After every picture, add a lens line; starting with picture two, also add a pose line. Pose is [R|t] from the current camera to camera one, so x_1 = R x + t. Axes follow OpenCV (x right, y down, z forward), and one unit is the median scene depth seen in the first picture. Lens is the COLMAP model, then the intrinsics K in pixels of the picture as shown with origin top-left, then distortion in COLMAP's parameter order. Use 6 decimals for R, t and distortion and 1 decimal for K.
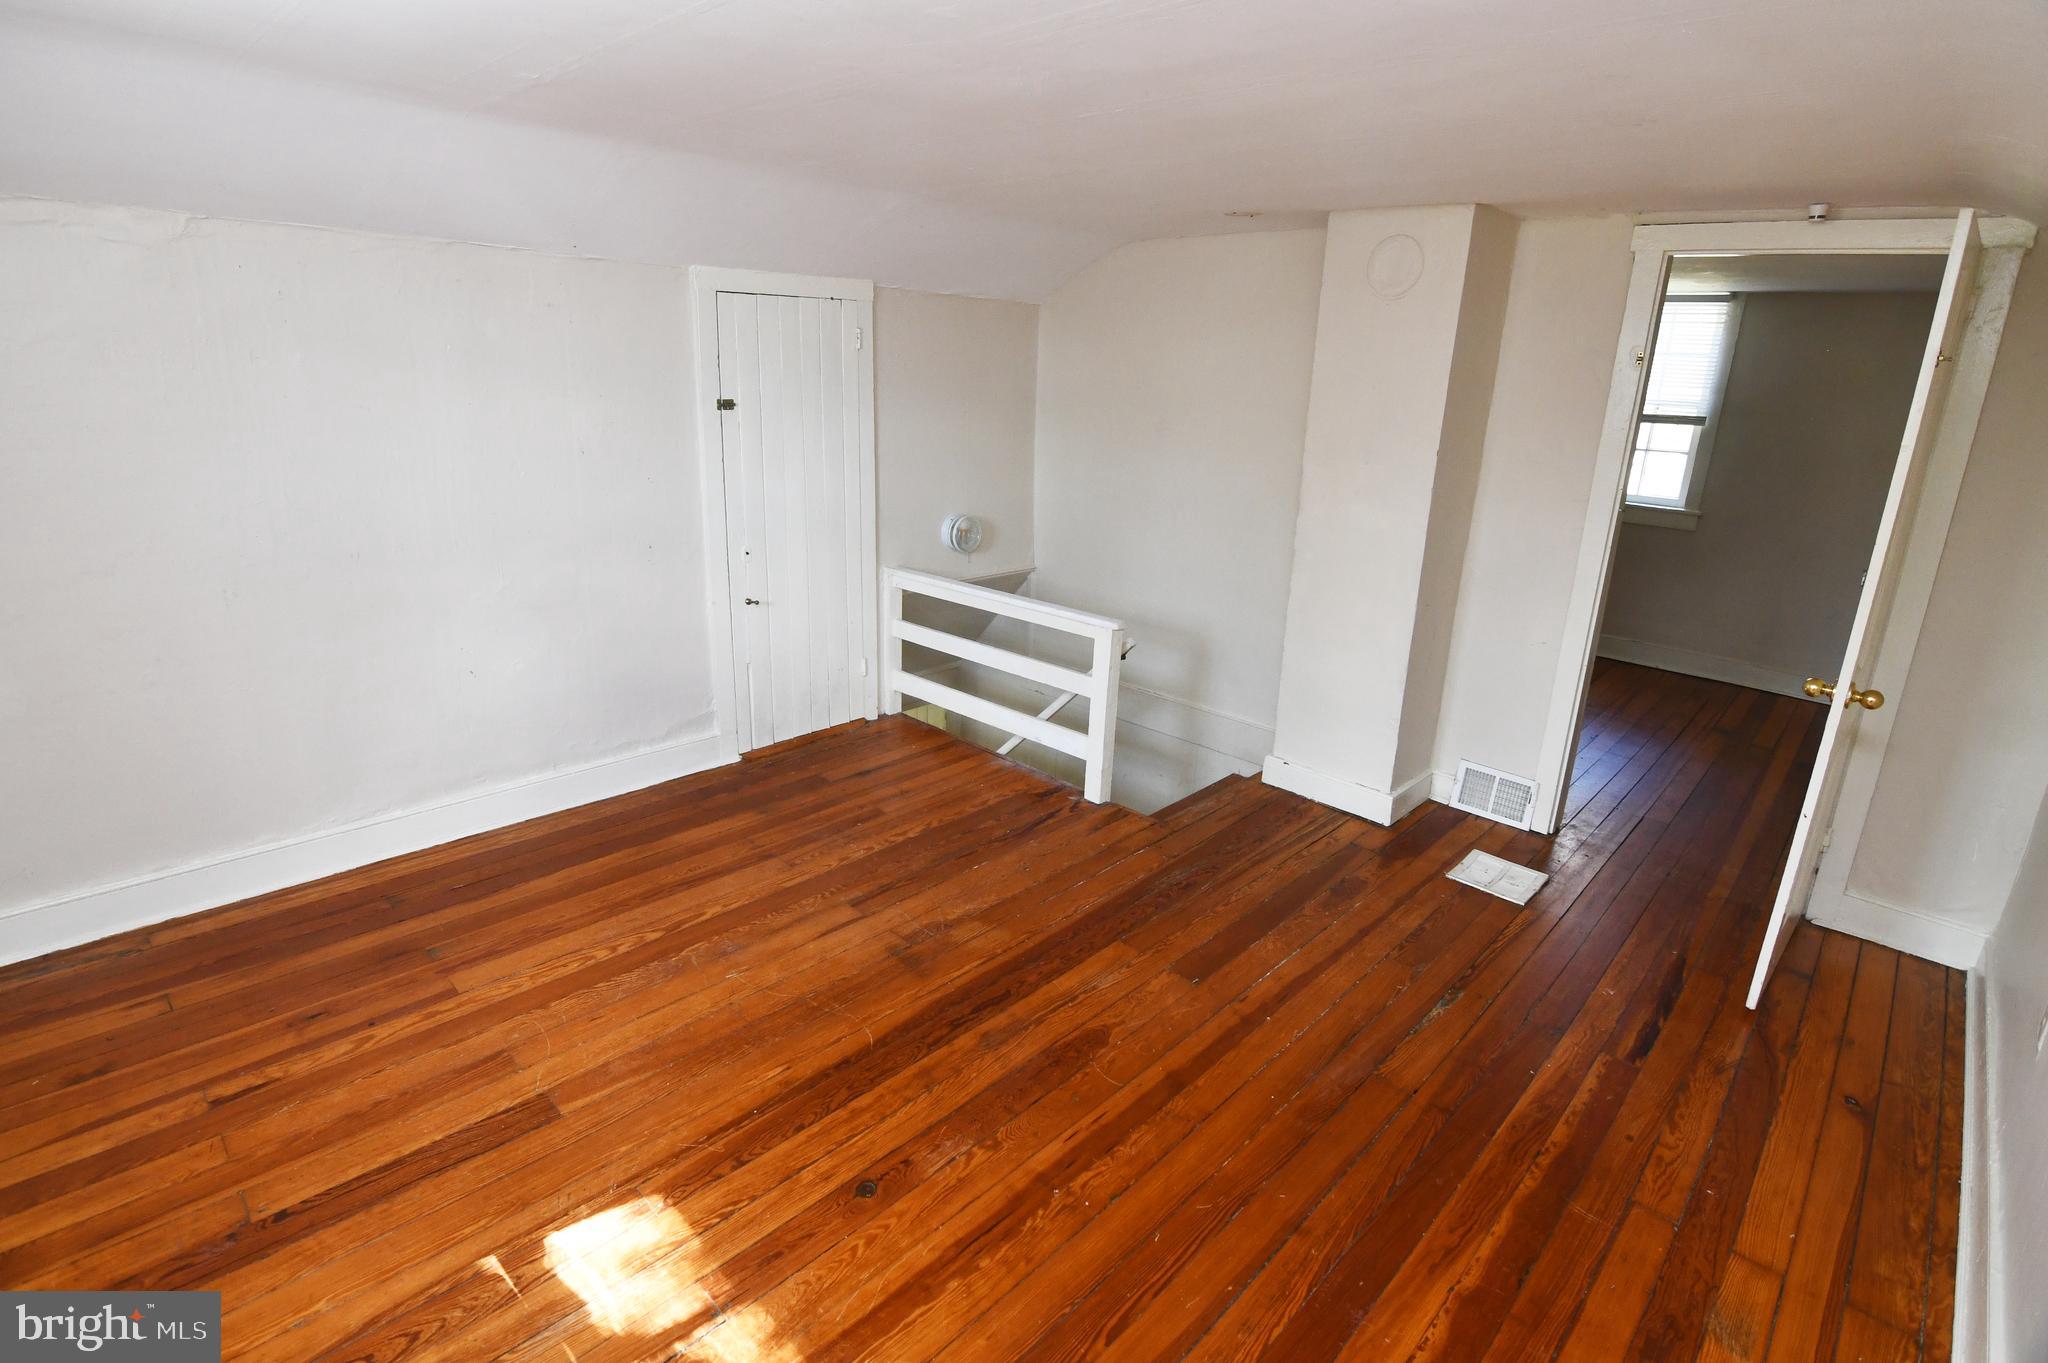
lens RADIAL K [[989.8, 0, 1015.8], [0, 989.8, 678.8], [0, 0, 1]] dist [-0.004597, -0.005970]
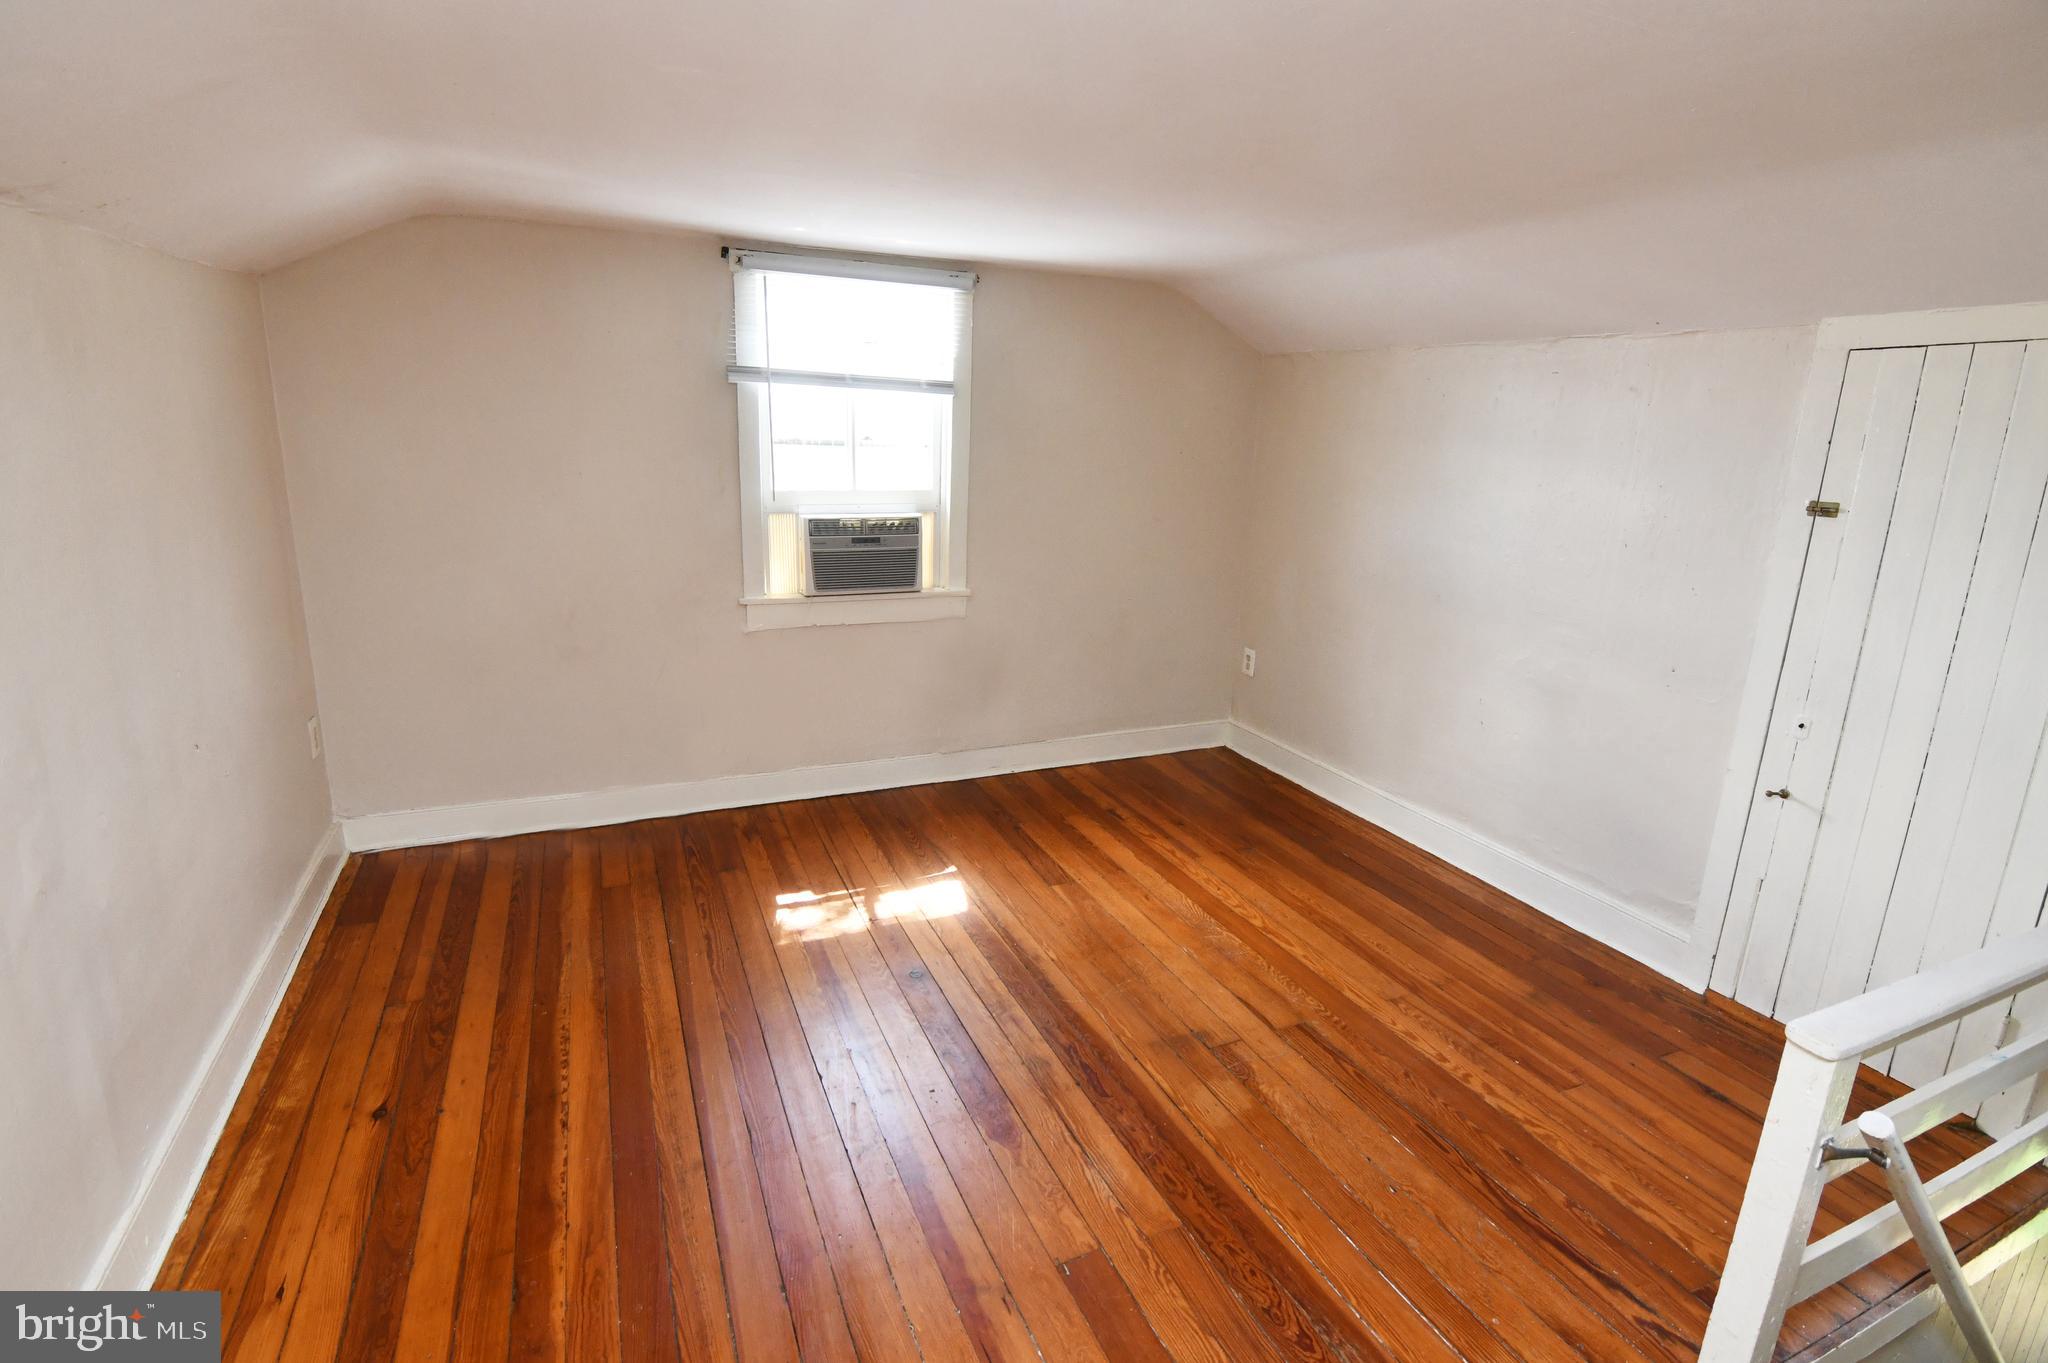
lens RADIAL K [[989.8, 0, 1021.7], [0, 989.8, 681.3], [0, 0, 1]] dist [-0.004597, -0.005970]
pose [[-0.384854, 0.185900, -0.904062, 0.691182], [-0.316422, 0.893573, 0.318442, -0.257676], [0.867044, 0.408619, -0.285072, 0.926285]]
